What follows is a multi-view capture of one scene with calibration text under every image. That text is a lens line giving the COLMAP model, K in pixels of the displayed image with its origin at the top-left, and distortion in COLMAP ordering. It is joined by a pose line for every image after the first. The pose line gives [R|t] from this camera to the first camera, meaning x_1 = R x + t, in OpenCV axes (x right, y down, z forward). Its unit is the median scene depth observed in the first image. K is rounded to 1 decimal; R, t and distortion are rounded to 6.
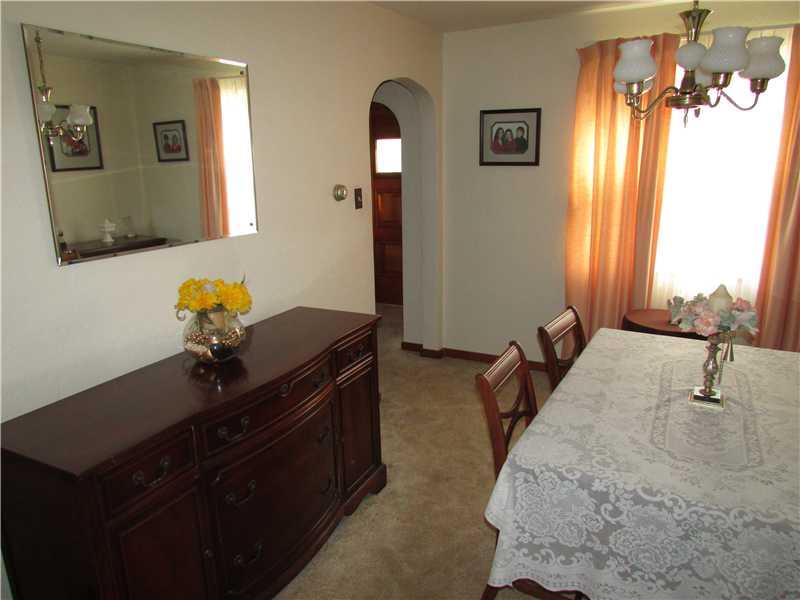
lens RADIAL K [[583.8, 0, 403.3], [0, 583.8, 298.5], [0, 0, 1]] dist [0.001867, 0.009899]
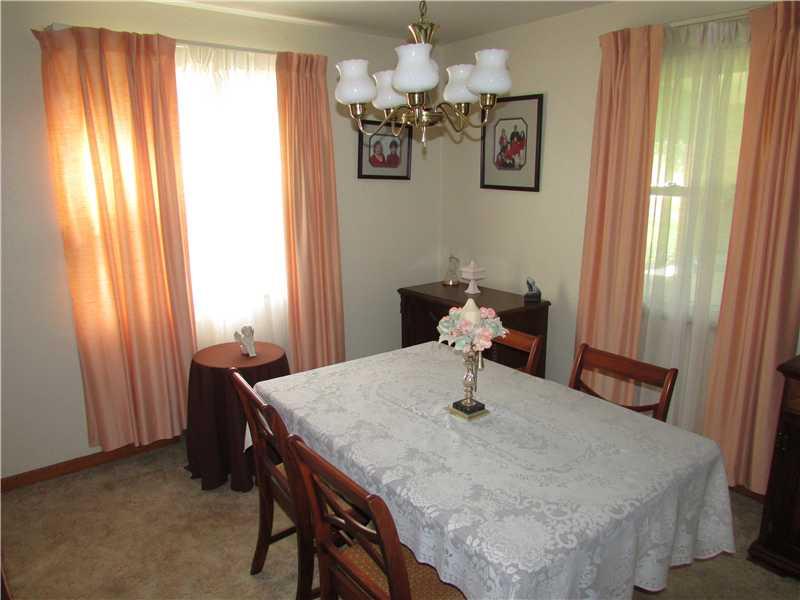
lens RADIAL K [[583.8, 0, 403.9], [0, 583.8, 303.7], [0, 0, 1]] dist [0.001867, 0.009899]
pose [[0.432359, -0.205783, 0.877906, -0.252458], [0.224503, 0.967518, 0.116223, -0.099107], [-0.873307, 0.146843, 0.464514, 0.377094]]
